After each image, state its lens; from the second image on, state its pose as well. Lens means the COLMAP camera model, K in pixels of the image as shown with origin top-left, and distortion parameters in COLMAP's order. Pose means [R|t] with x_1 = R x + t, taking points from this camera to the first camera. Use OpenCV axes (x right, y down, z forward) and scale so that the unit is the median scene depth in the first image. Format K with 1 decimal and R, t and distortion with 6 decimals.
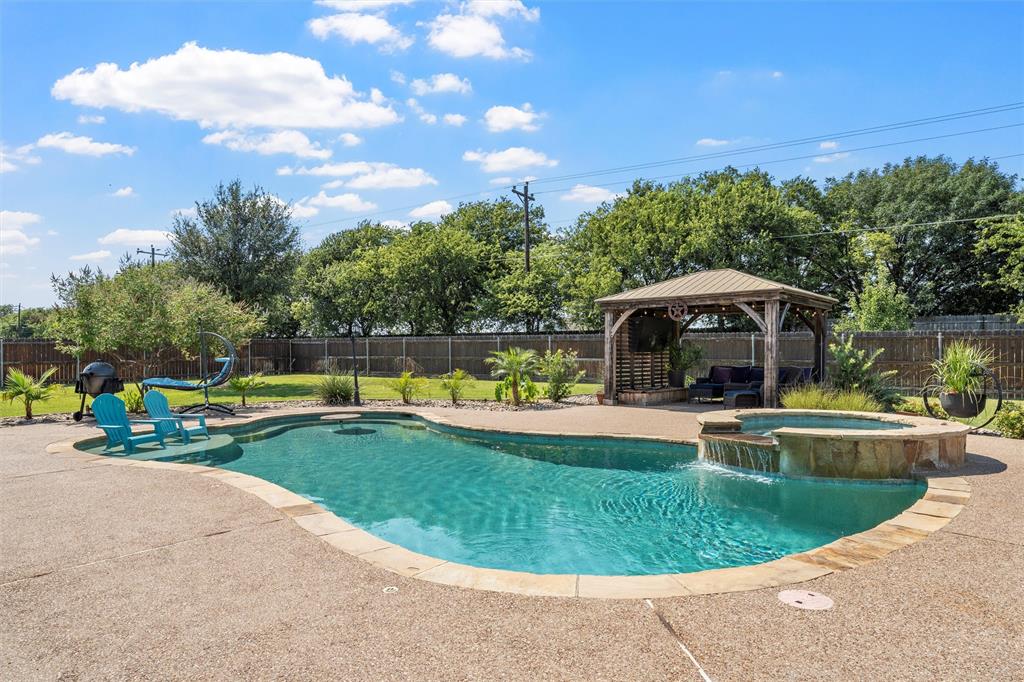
lens RADIAL K [[619.1, 0, 518.9], [0, 619.1, 351.1], [0, 0, 1]] dist [0.000397, 0.000570]
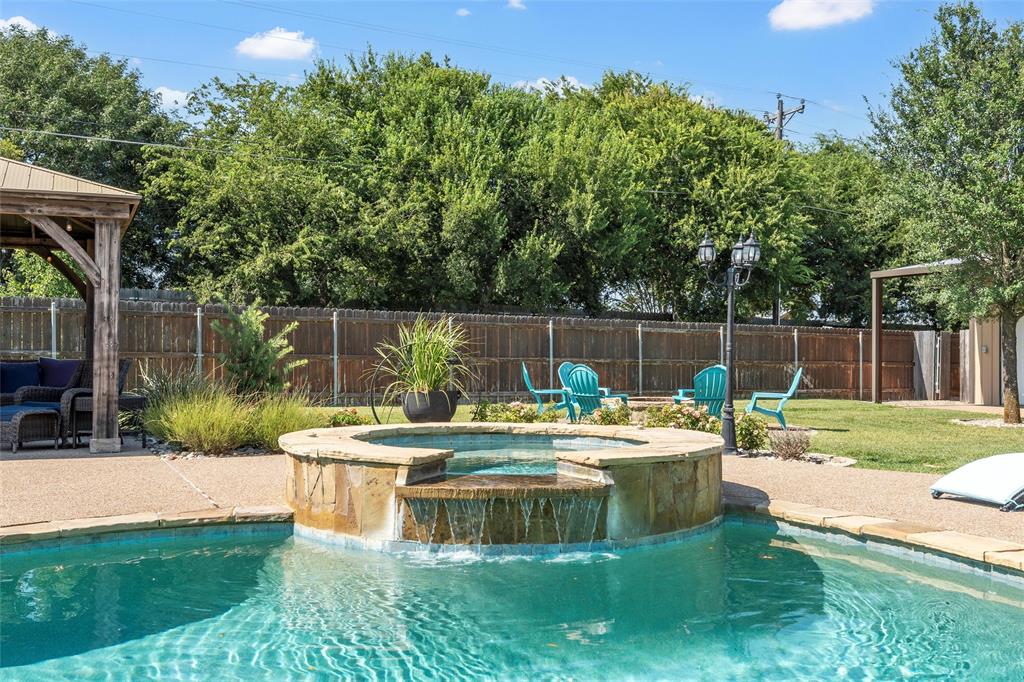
lens RADIAL K [[1018.7, 0, 507.8], [0, 1018.7, 361.5], [0, 0, 1]] dist [-0.011009, 0.022192]
pose [[0.427952, -0.001669, 0.903800, -0.159047], [-0.009366, 0.999936, 0.006281, 0.019456], [-0.903753, -0.011152, 0.427909, 0.306386]]
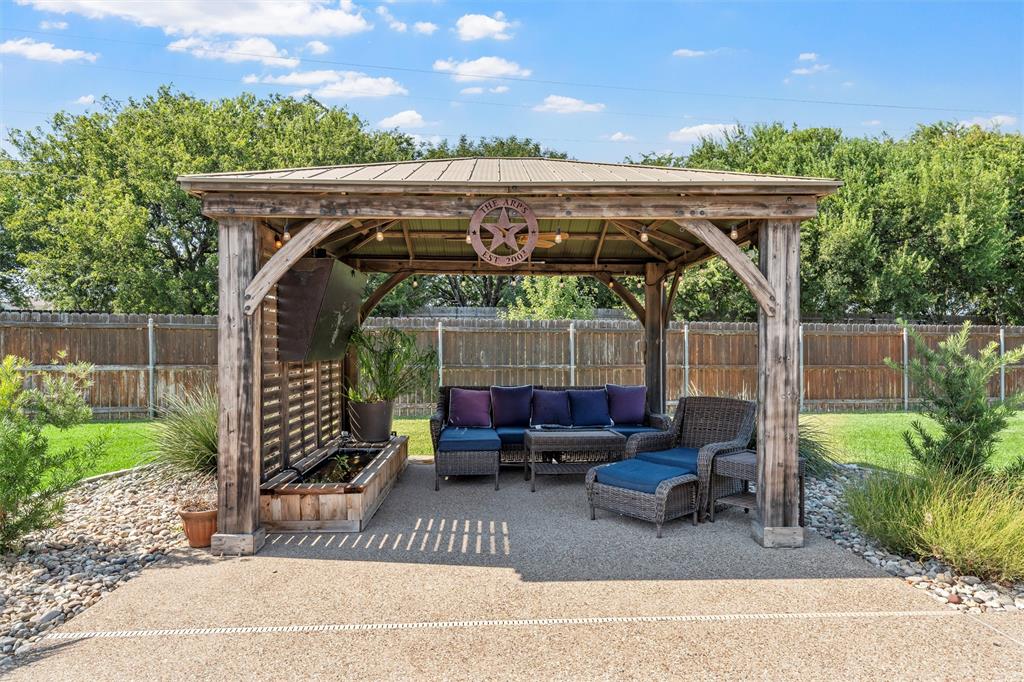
lens RADIAL K [[619.1, 0, 518.9], [0, 619.1, 351.1], [0, 0, 1]] dist [0.000397, 0.000570]
pose [[0.730372, -0.007163, 0.683012, 0.046326], [-0.002995, 0.999902, 0.013689, -0.009961], [-0.683043, -0.012044, 0.730279, 0.710070]]
